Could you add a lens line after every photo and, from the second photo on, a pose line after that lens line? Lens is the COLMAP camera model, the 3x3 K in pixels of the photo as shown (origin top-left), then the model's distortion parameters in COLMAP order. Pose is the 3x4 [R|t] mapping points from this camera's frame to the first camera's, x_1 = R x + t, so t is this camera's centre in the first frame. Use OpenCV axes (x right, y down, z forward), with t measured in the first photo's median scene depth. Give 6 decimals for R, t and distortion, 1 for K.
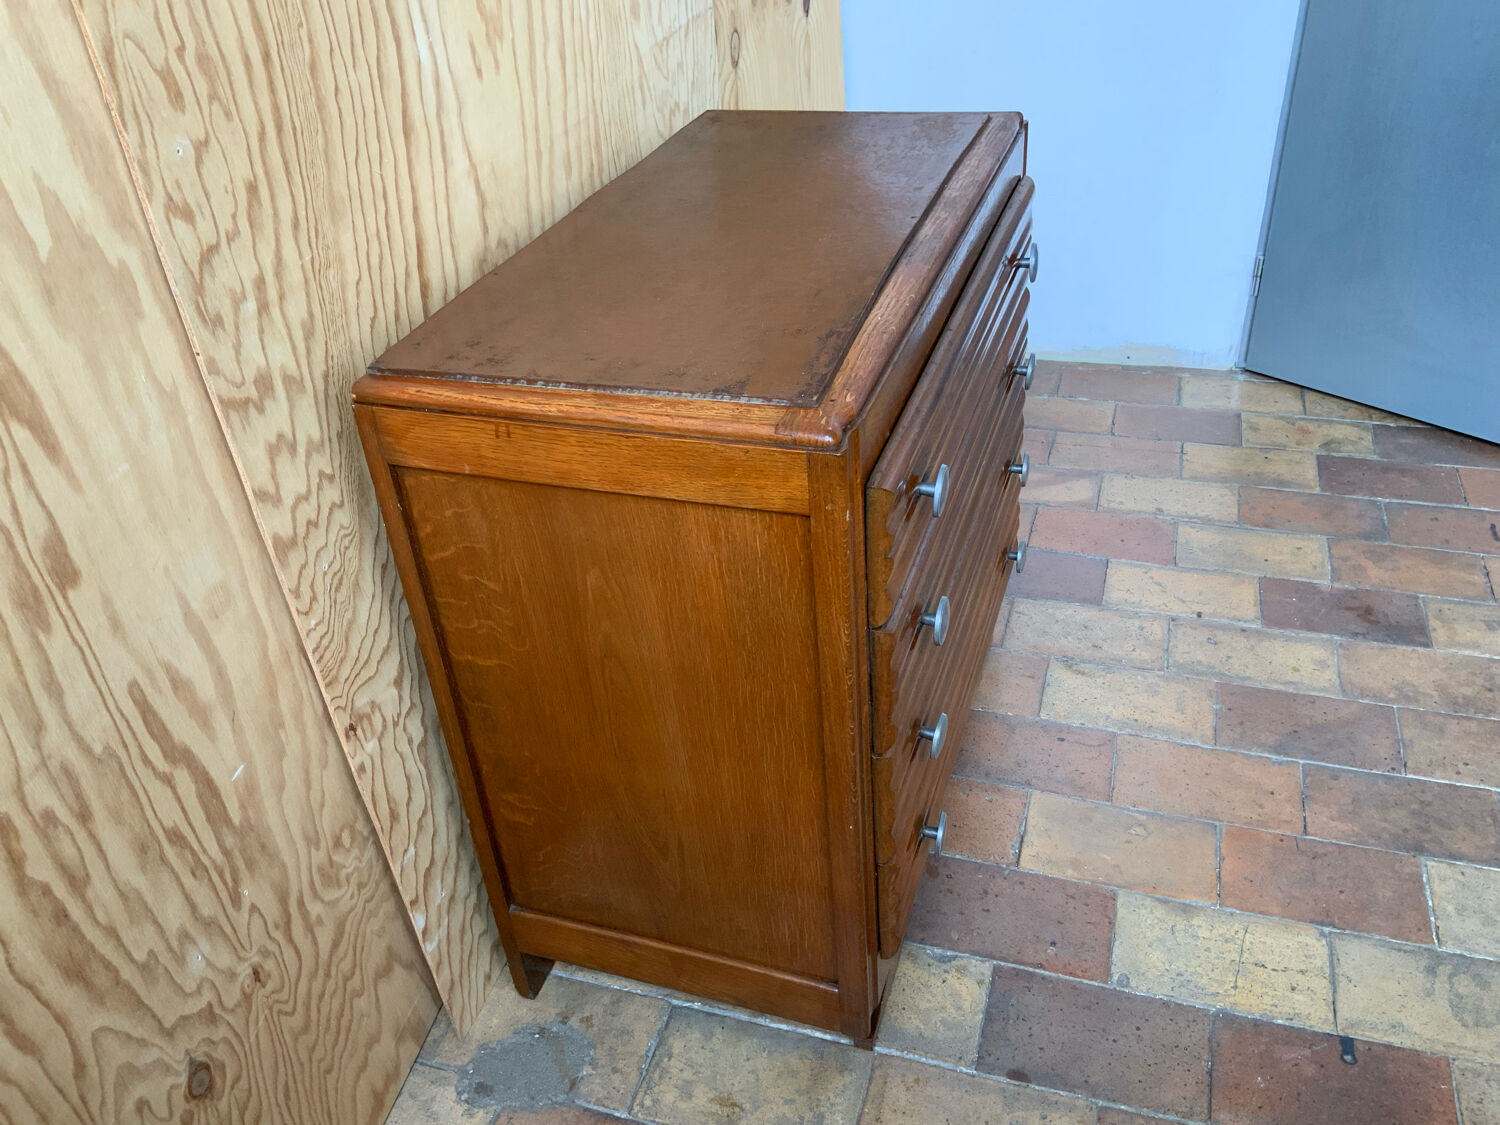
lens RADIAL K [[1223.9, 0, 730.5], [0, 1223.9, 565.7], [0, 0, 1]] dist [0.051508, -0.116000]
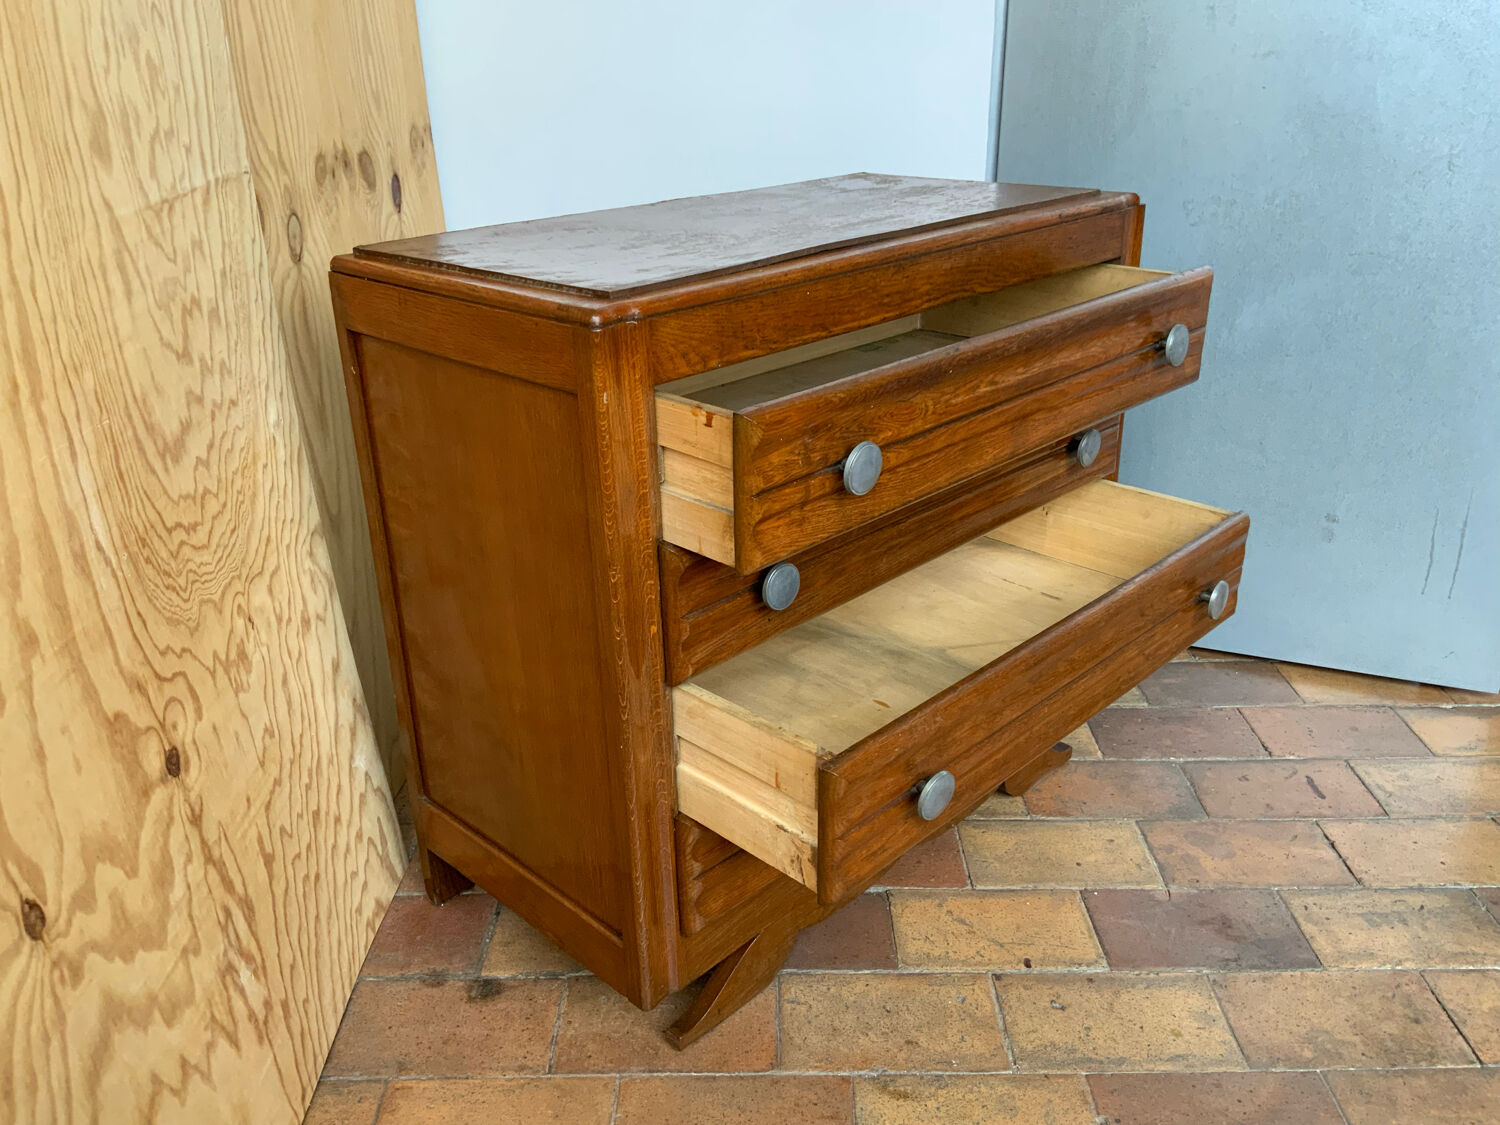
lens RADIAL K [[1232.6, 0, 729.7], [0, 1232.6, 562.8], [0, 0, 1]] dist [0.014499, -0.051995]
pose [[0.954418, -0.075738, 0.288705, 0.025462], [0.131221, 0.975250, -0.177956, -0.090600], [-0.268082, 0.207728, 0.940734, 0.344928]]
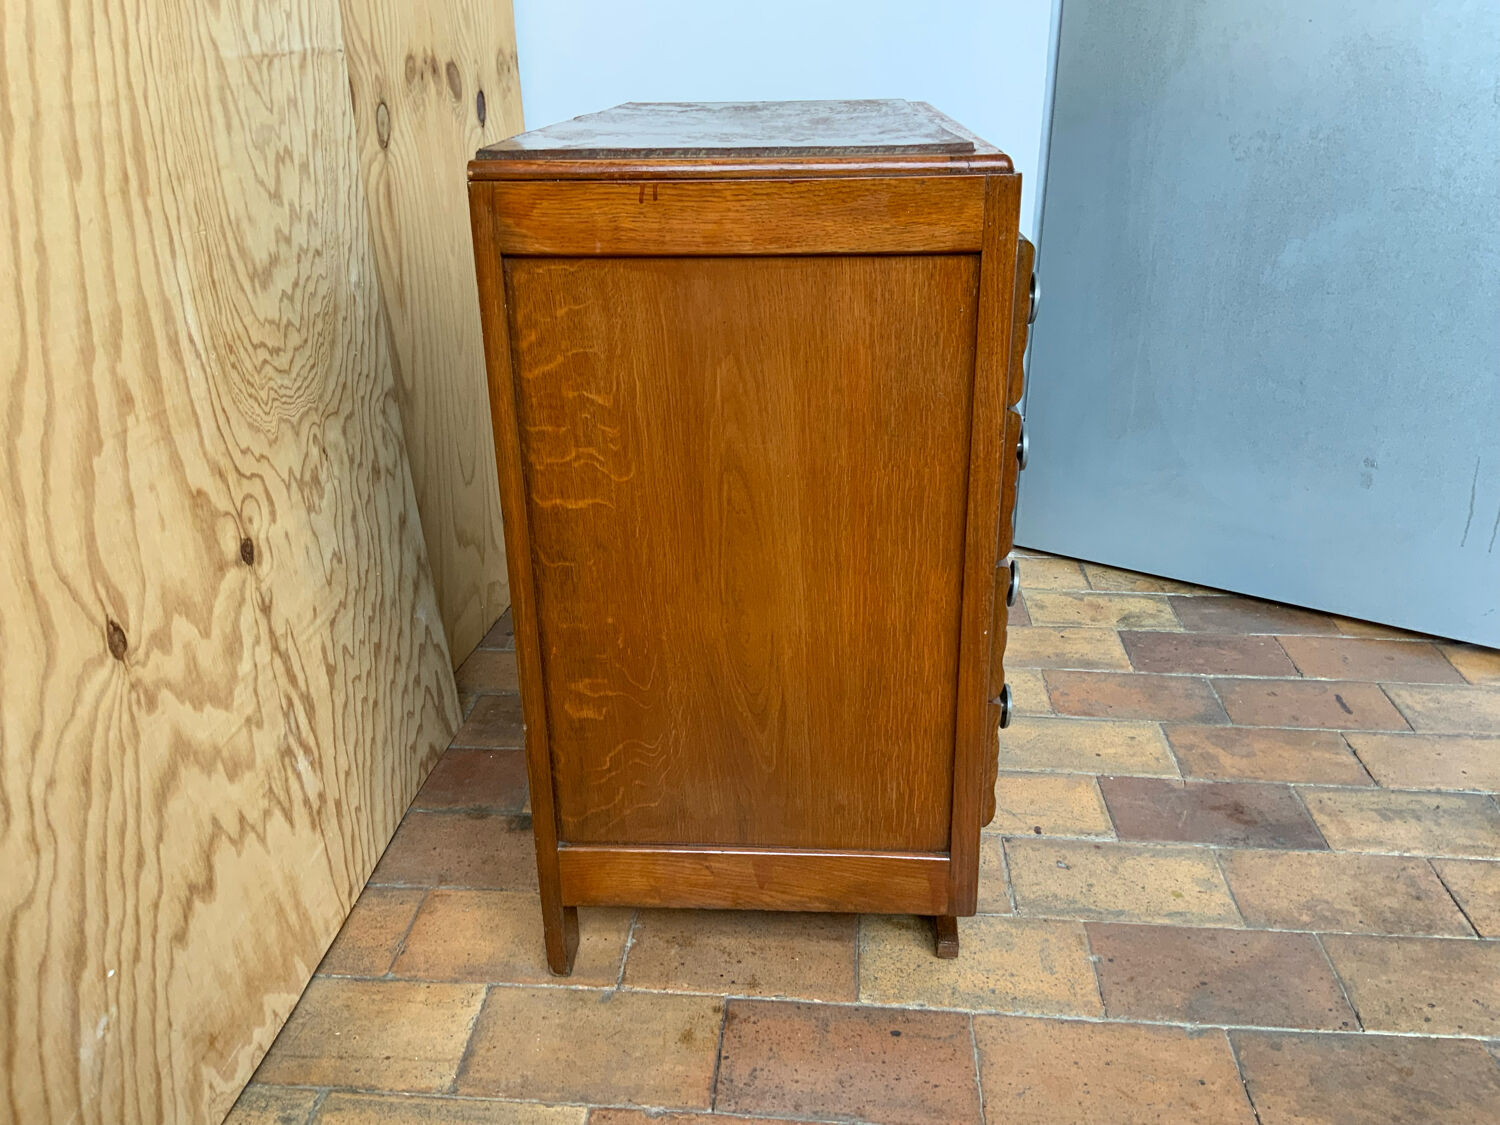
lens RADIAL K [[1223.9, 0, 730.5], [0, 1223.9, 565.7], [0, 0, 1]] dist [0.051508, -0.116000]
pose [[0.974058, -0.030645, 0.224214, 0.037607], [0.076586, 0.976965, -0.199185, 0.018366], [-0.212945, 0.211190, 0.953967, 0.314022]]
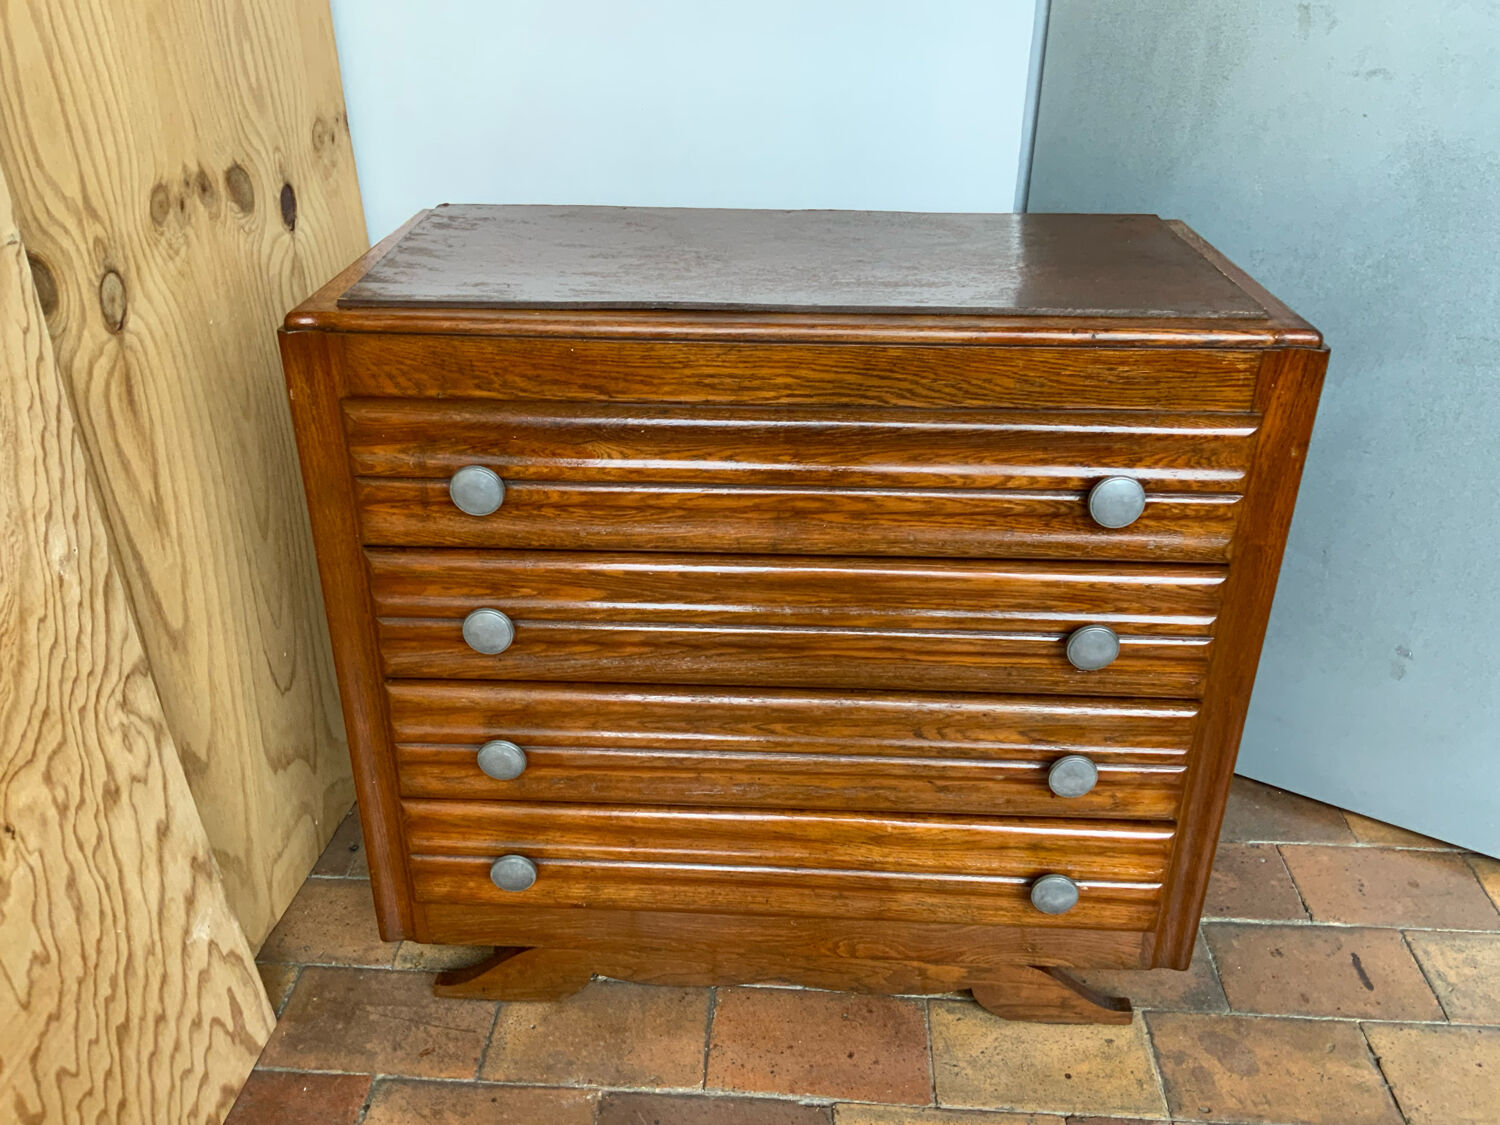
lens RADIAL K [[1245.3, 0, 733.6], [0, 1245.3, 558.5], [0, 0, 1]] dist [-0.026403, 0.011807]
pose [[0.966186, -0.055859, 0.251723, 0.141663], [0.084938, 0.990714, -0.106168, -0.246989], [-0.243455, 0.123959, 0.961958, 0.454769]]
